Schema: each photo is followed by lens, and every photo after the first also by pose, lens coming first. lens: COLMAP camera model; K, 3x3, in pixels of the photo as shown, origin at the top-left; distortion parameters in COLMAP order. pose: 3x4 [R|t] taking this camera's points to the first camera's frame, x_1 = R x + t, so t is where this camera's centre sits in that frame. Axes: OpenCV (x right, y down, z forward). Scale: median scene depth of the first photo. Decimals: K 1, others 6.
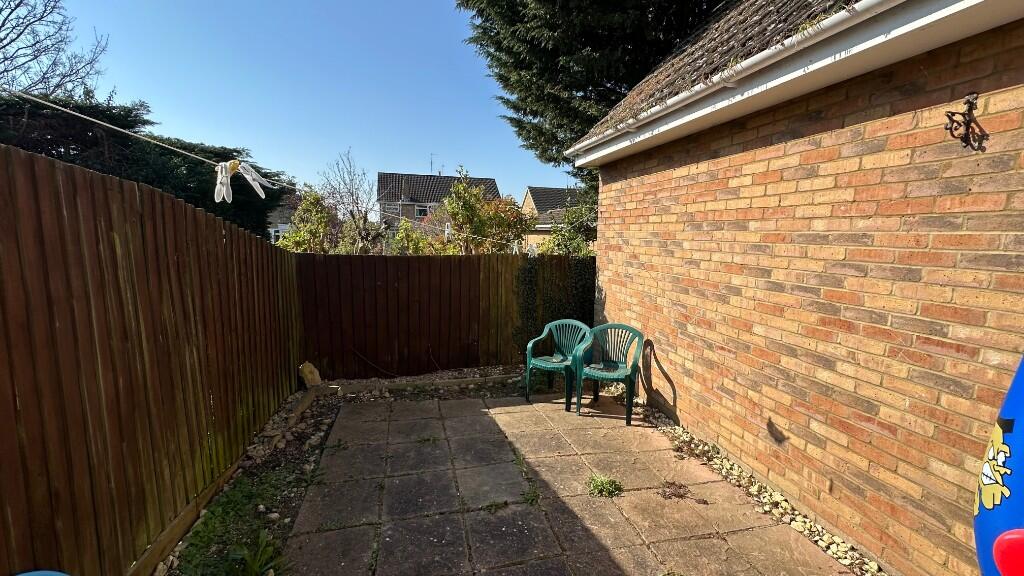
lens RADIAL K [[417.2, 0, 510.4], [0, 417.2, 289.6], [0, 0, 1]] dist [-0.000587, 0.000171]
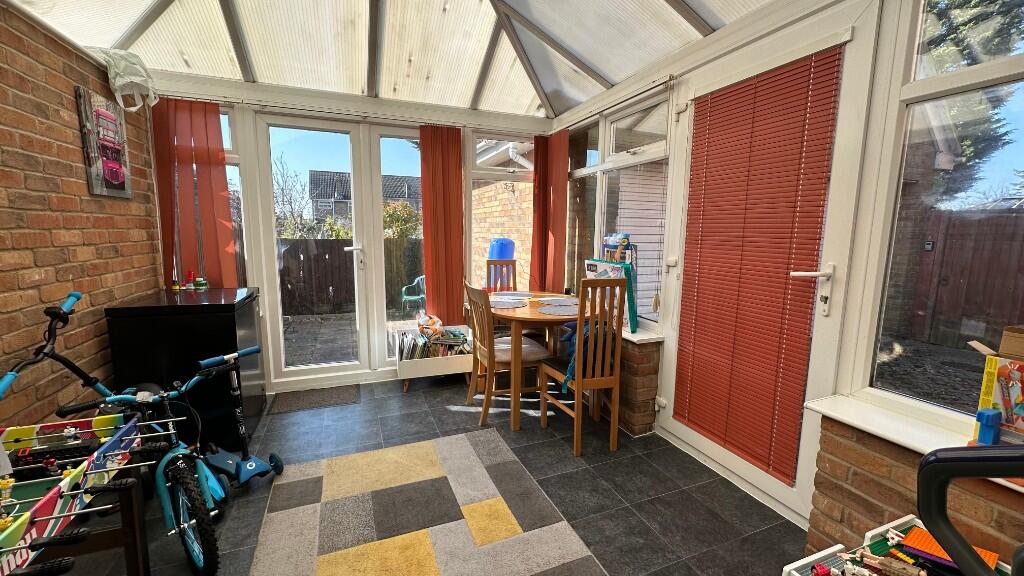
lens RADIAL K [[417.2, 0, 514.9], [0, 417.2, 287.4], [0, 0, 1]] dist [-0.000587, 0.000171]
pose [[0.989312, -0.027755, 0.143148, 0.114298], [0.027119, 0.999612, 0.006387, 0.058079], [-0.143270, -0.002437, 0.989681, -0.362003]]
